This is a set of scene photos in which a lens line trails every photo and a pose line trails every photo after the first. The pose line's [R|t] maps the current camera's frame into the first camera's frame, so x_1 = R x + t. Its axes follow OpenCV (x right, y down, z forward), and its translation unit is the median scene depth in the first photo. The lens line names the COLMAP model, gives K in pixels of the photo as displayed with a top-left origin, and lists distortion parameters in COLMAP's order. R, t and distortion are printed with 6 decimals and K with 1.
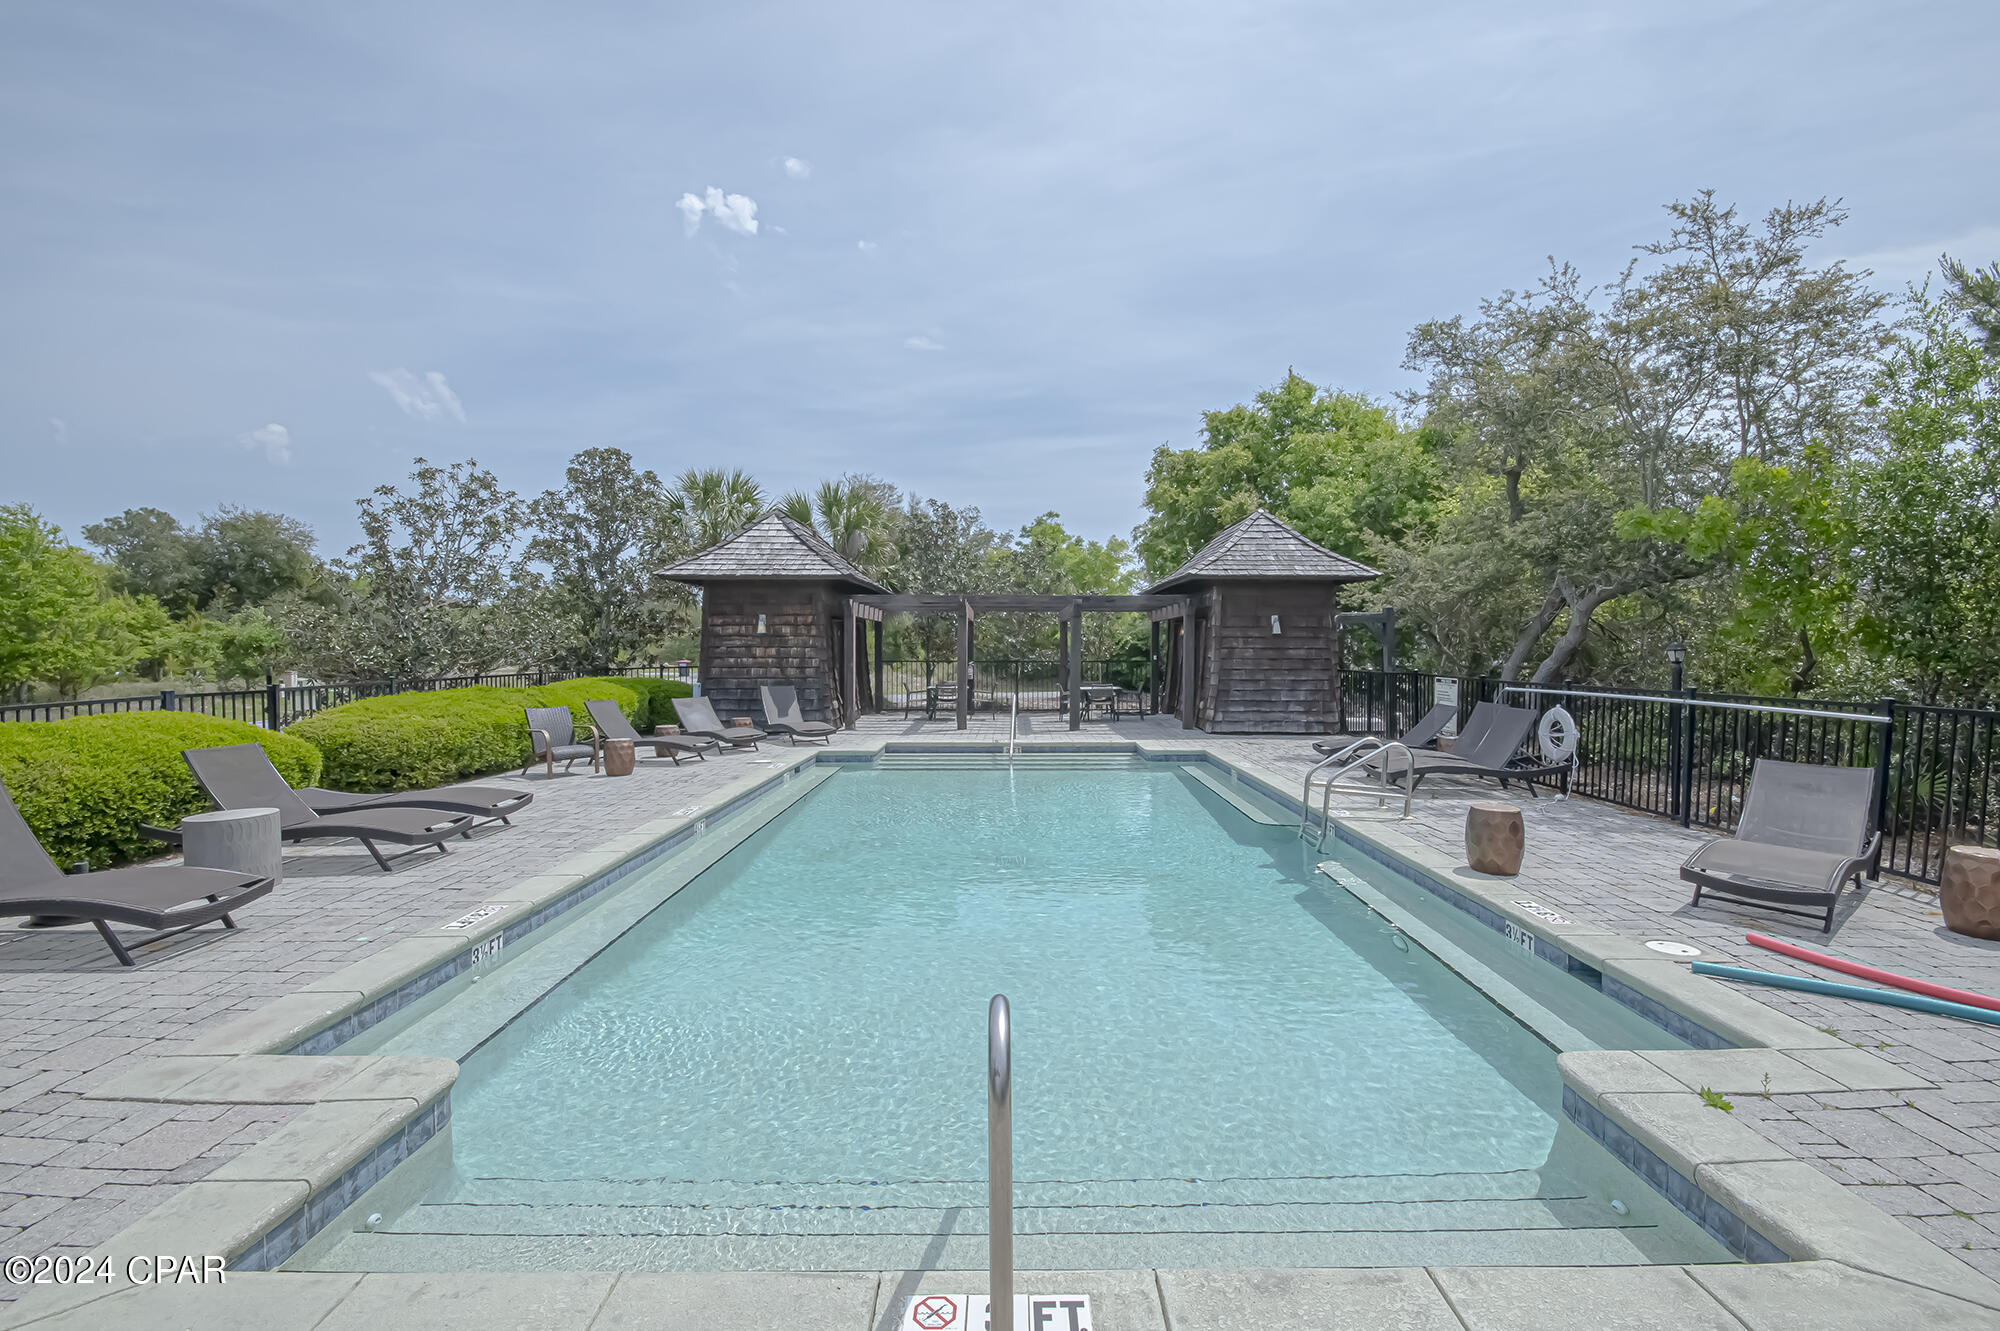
lens RADIAL K [[881.7, 0, 995.5], [0, 881.7, 667.9], [0, 0, 1]] dist [0.000819, -0.001729]
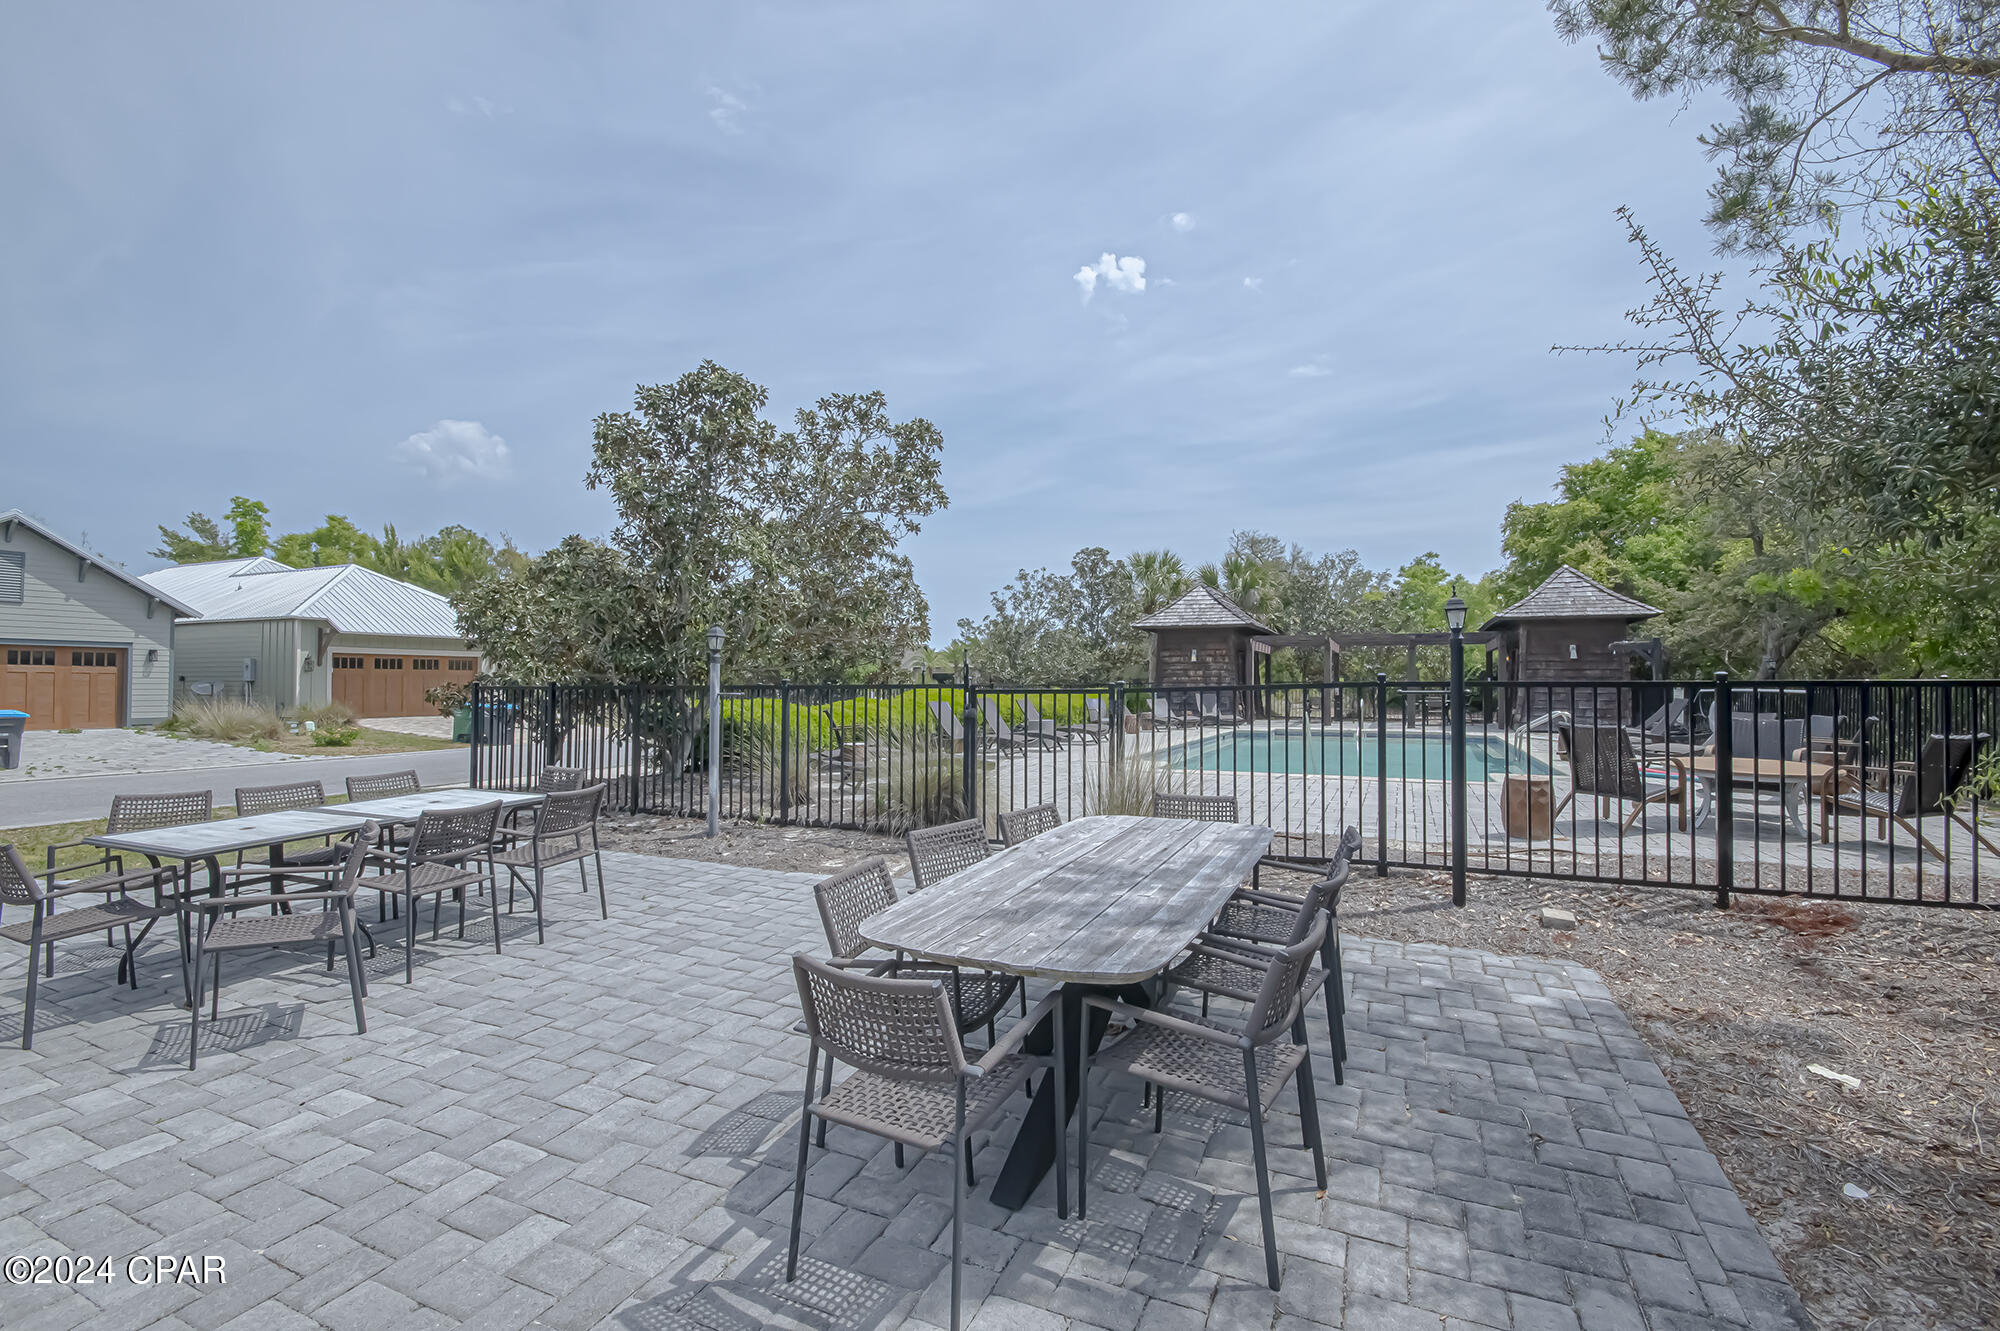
lens RADIAL K [[881.7, 0, 1029.5], [0, 881.7, 709.2], [0, 0, 1]] dist [0.000819, -0.001729]
pose [[0.926351, 0.010863, -0.376505, 0.057400], [-0.009284, 0.999939, 0.006006, 0.037367], [0.376547, -0.002068, 0.926395, -0.549888]]
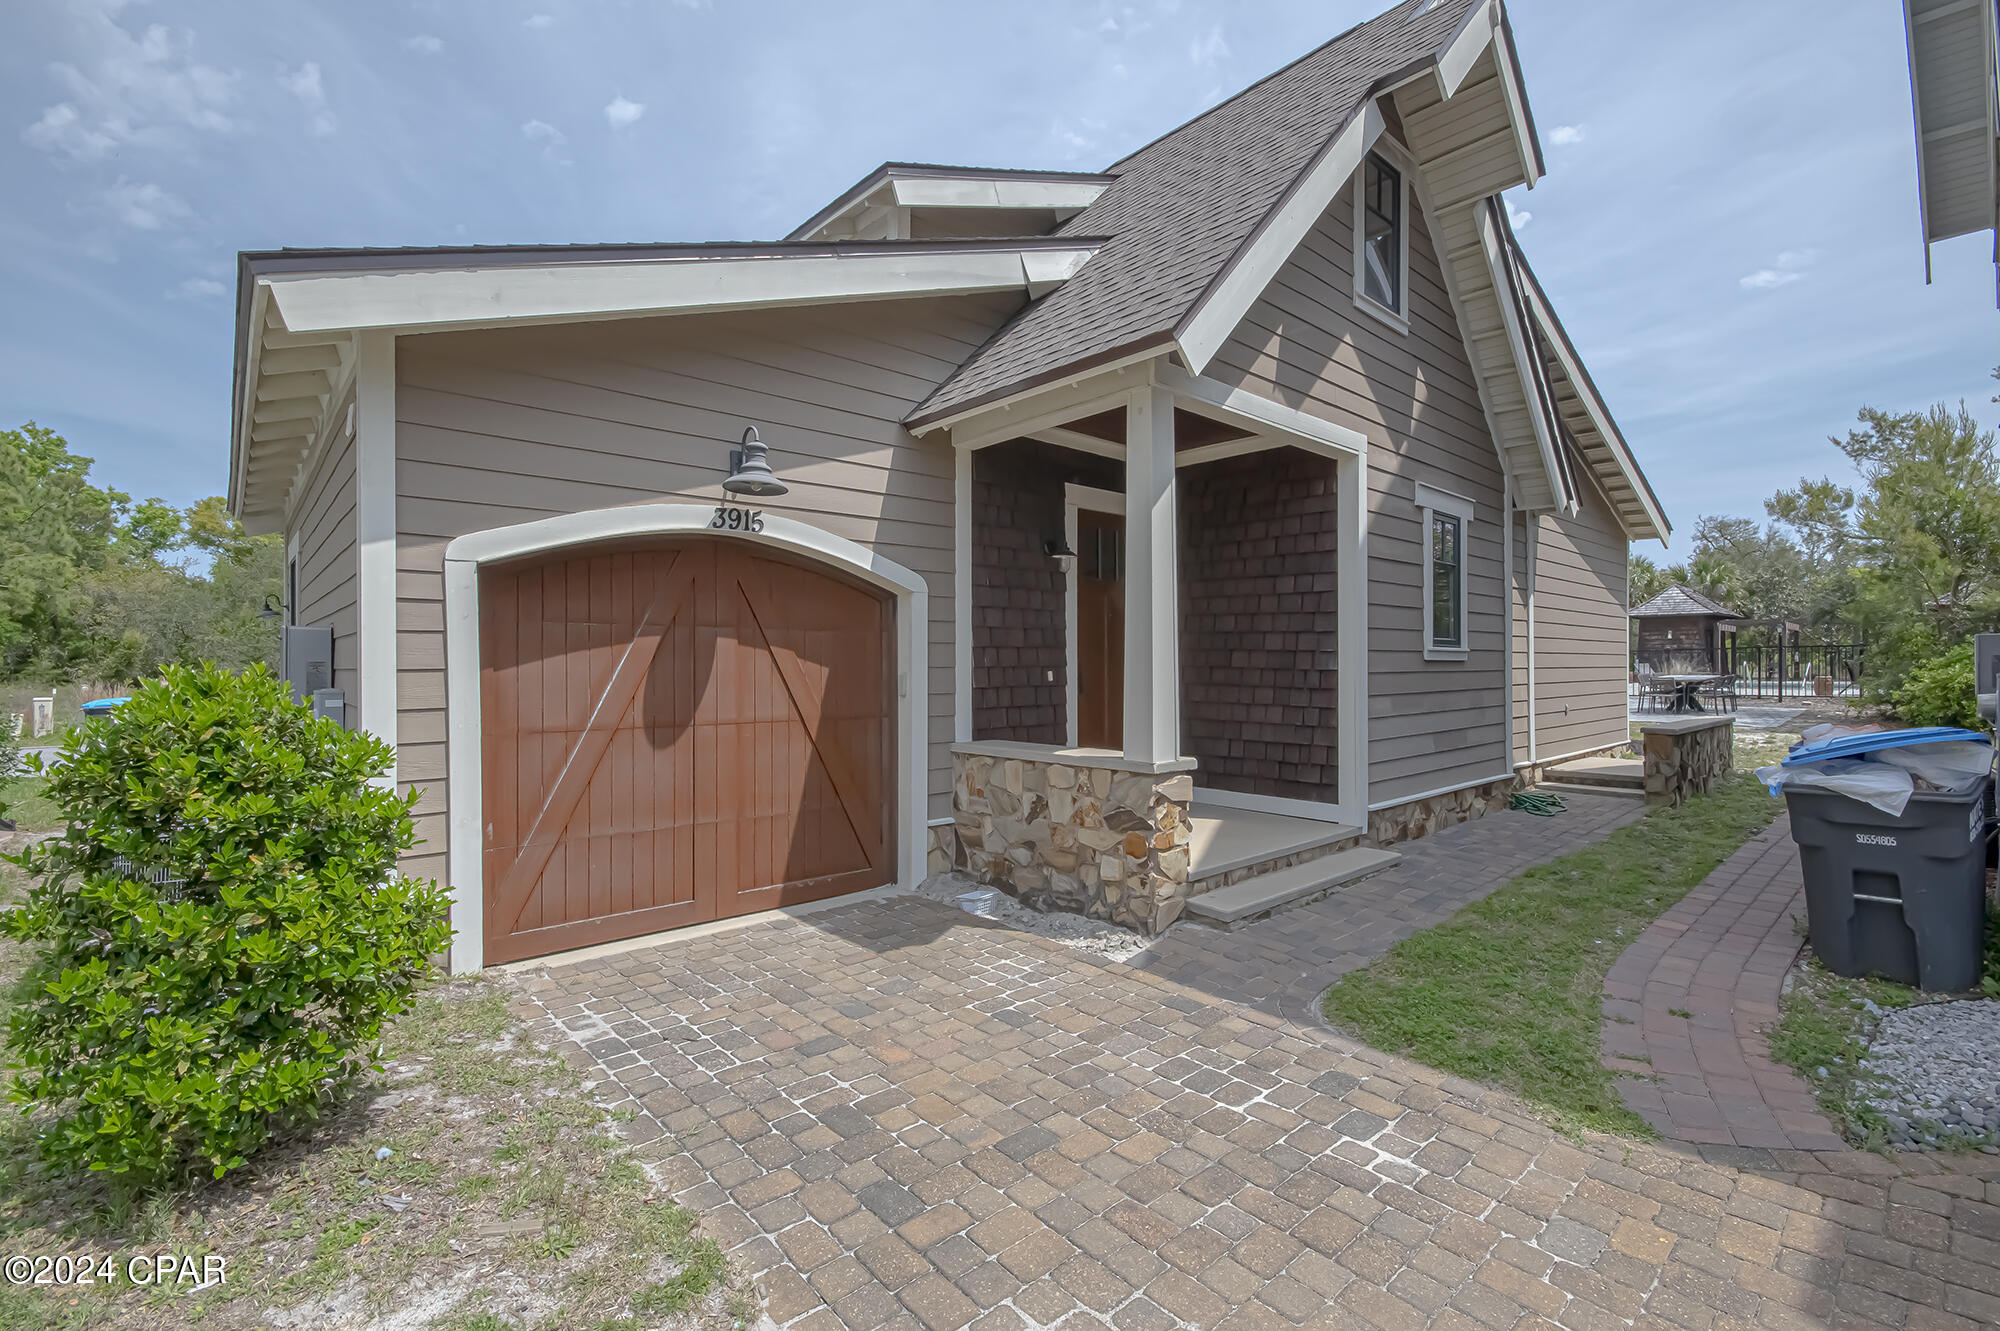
lens RADIAL K [[881.7, 0, 1011.3], [0, 881.7, 671.9], [0, 0, 1]] dist [0.000819, -0.001729]
pose [[0.683435, 0.004891, -0.729995, 0.233734], [-0.015798, 0.999842, -0.008092, 0.089201], [0.729841, 0.017063, 0.683404, -1.754407]]
